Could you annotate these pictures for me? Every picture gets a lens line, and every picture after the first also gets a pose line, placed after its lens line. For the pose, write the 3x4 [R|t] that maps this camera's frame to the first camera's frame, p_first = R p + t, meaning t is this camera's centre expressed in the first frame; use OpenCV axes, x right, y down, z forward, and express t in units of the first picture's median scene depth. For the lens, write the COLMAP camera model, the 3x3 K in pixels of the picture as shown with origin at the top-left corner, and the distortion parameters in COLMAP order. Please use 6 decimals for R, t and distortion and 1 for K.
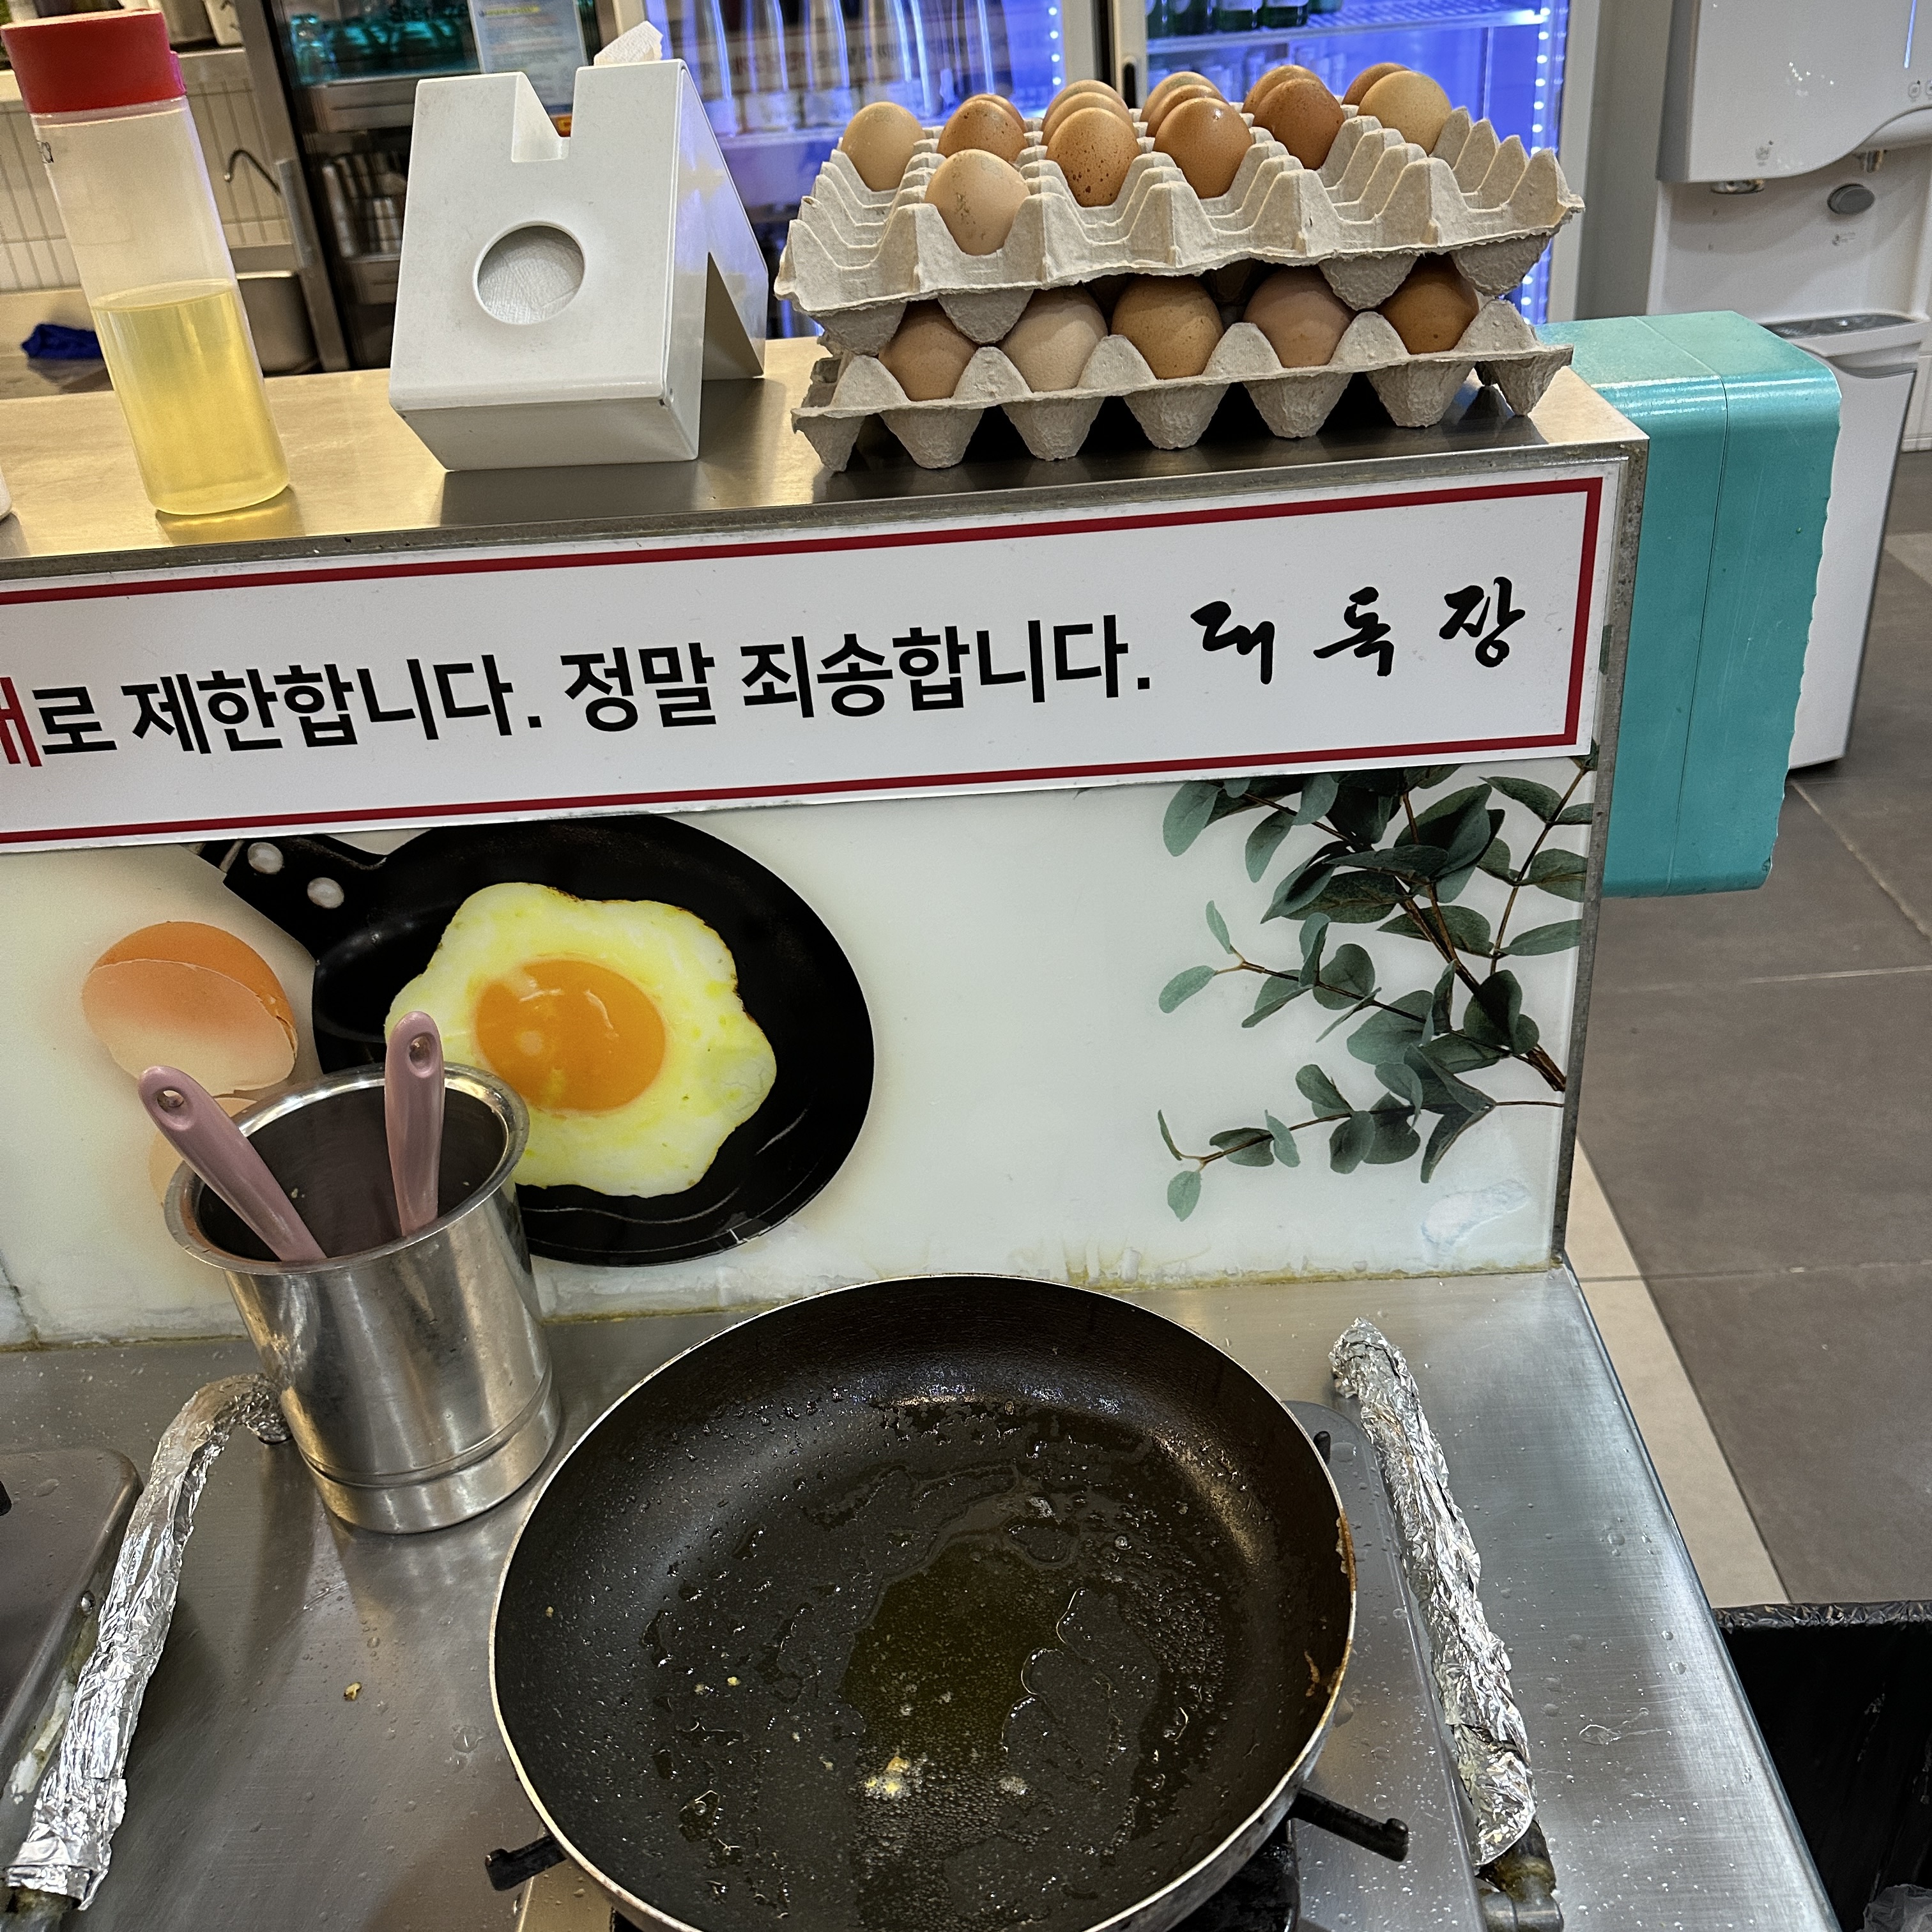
lens RADIAL K [[1811.6, 0, 966.1], [0, 1811.6, 960.8], [0, 0, 1]] dist [-0.019286, 0.000000]
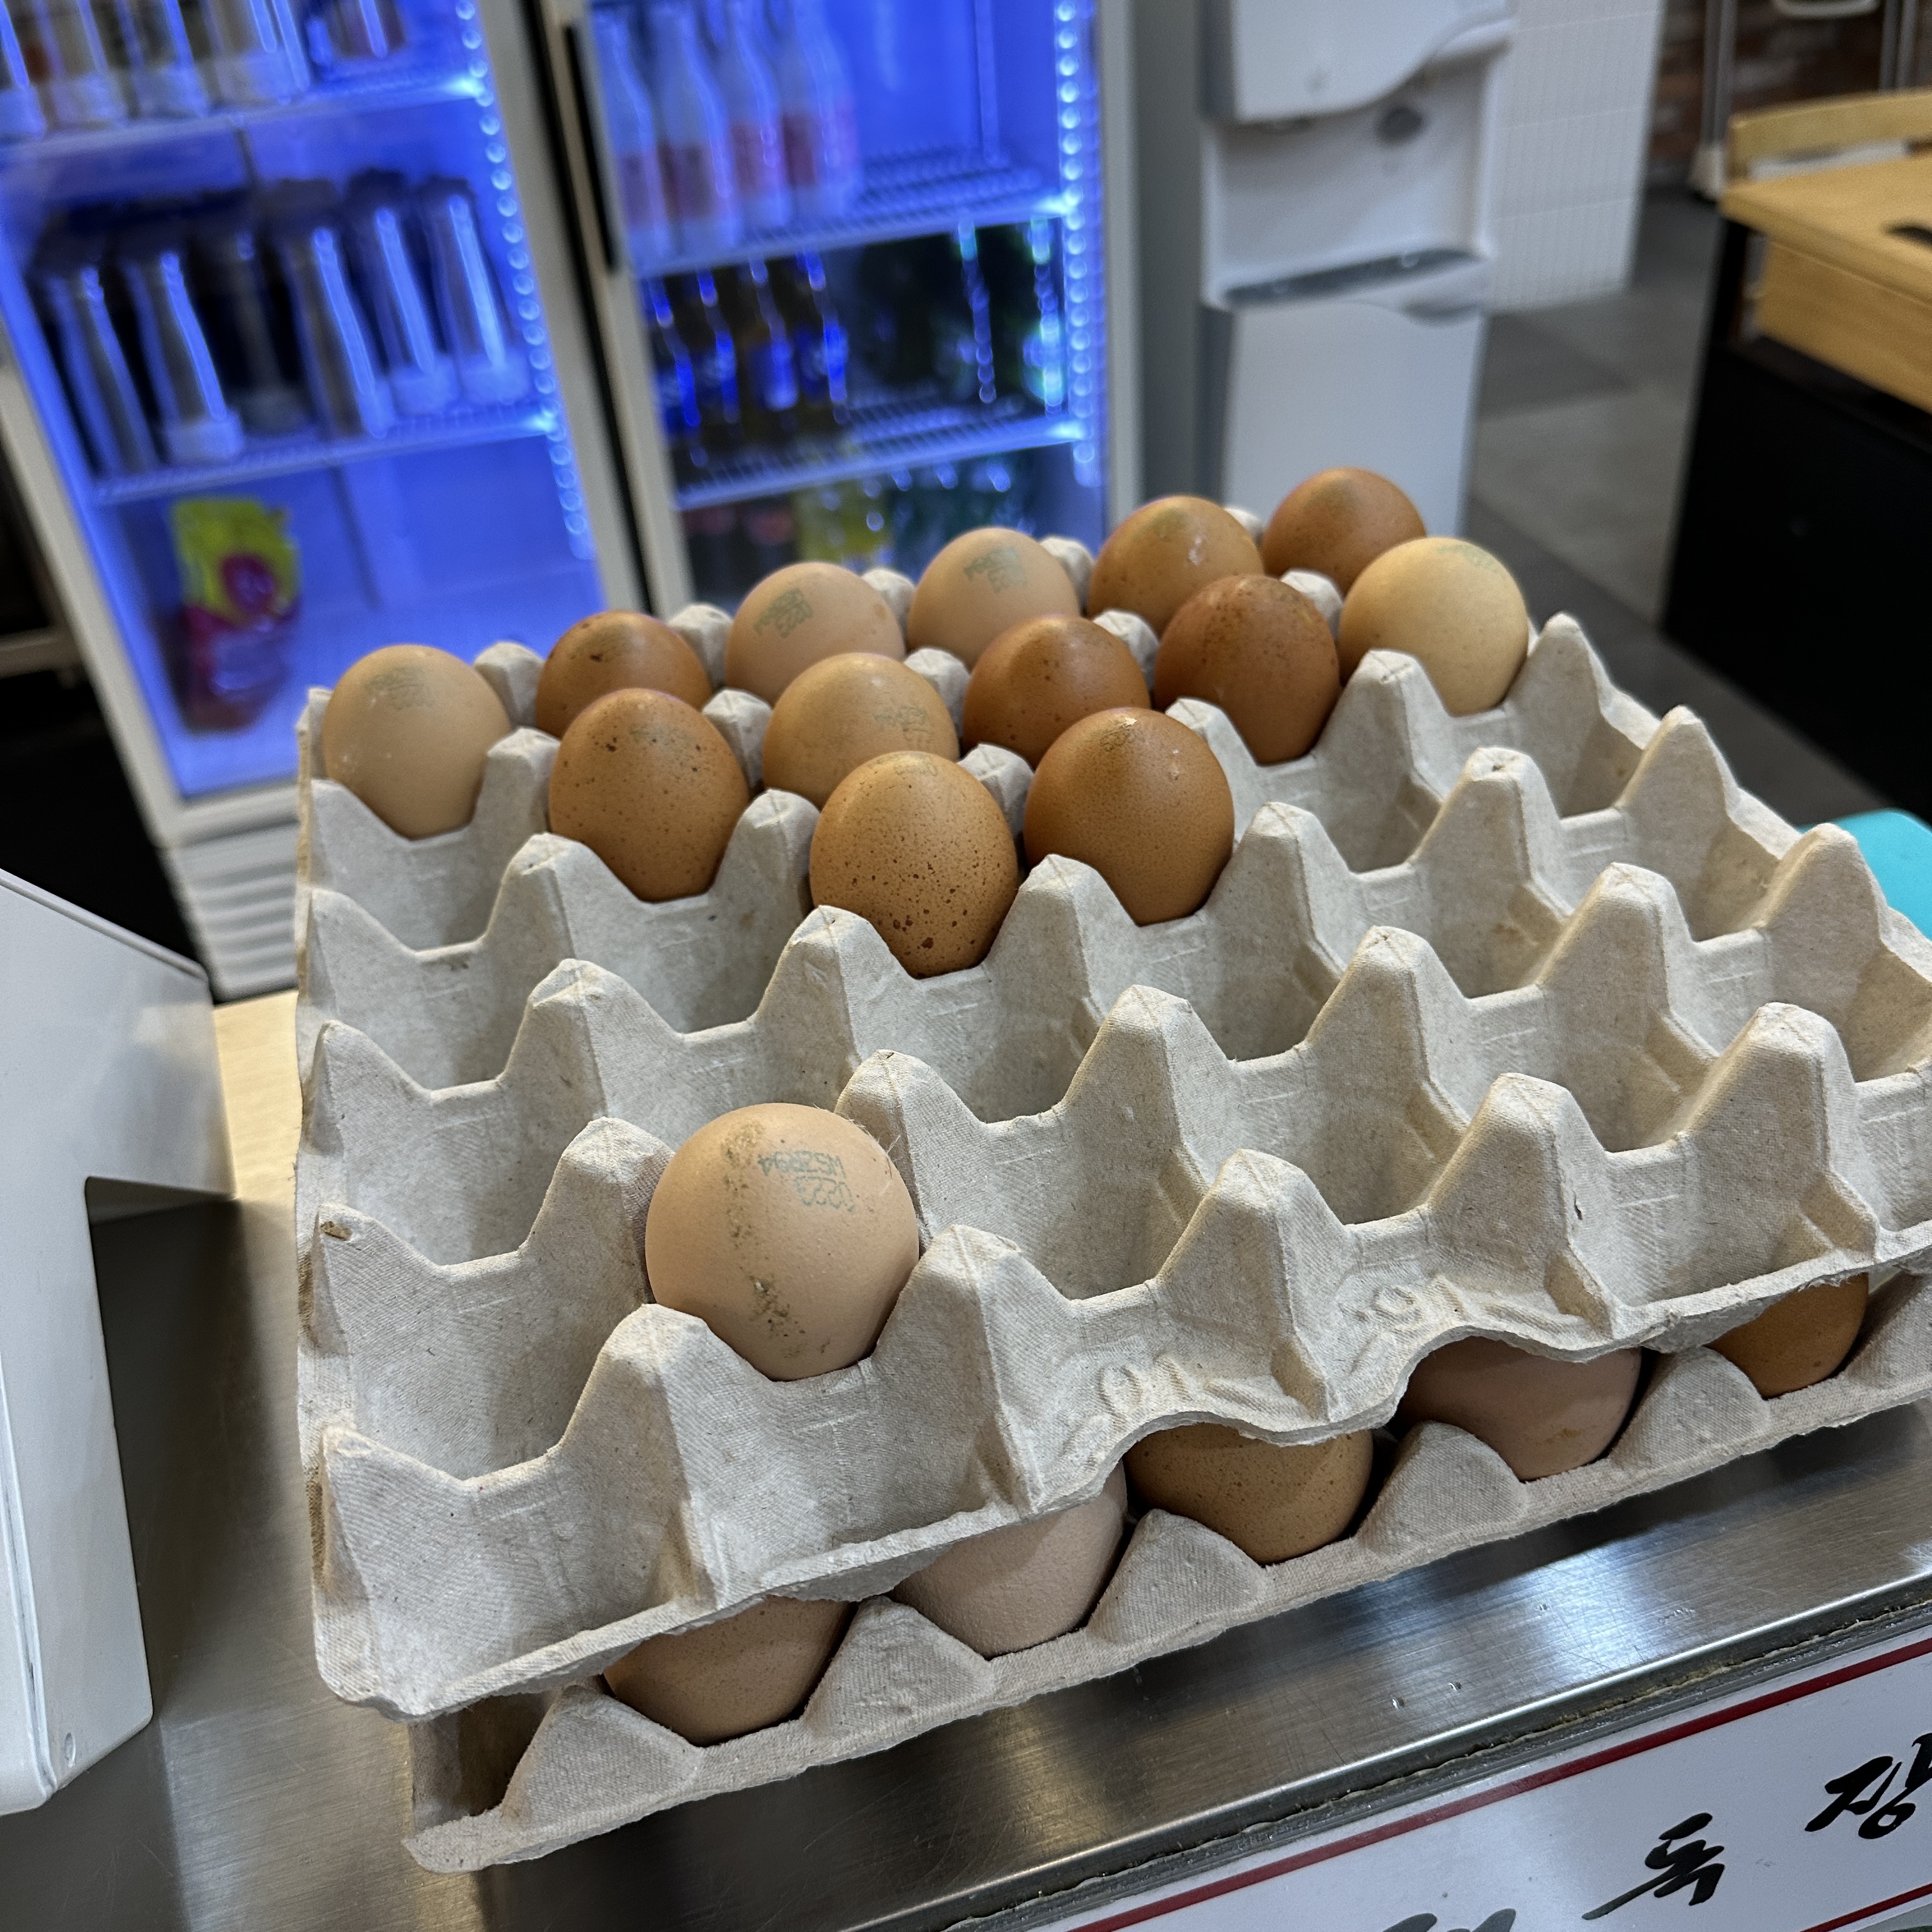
lens RADIAL K [[1811.6, 0, 961.6], [0, 1811.6, 974.1], [0, 0, 1]] dist [-0.019286, 0.000000]
pose [[0.951845, -0.184642, 0.244742, -0.044139], [0.161209, 0.980462, 0.112723, -0.507309], [-0.260773, -0.067840, 0.963013, 0.583652]]
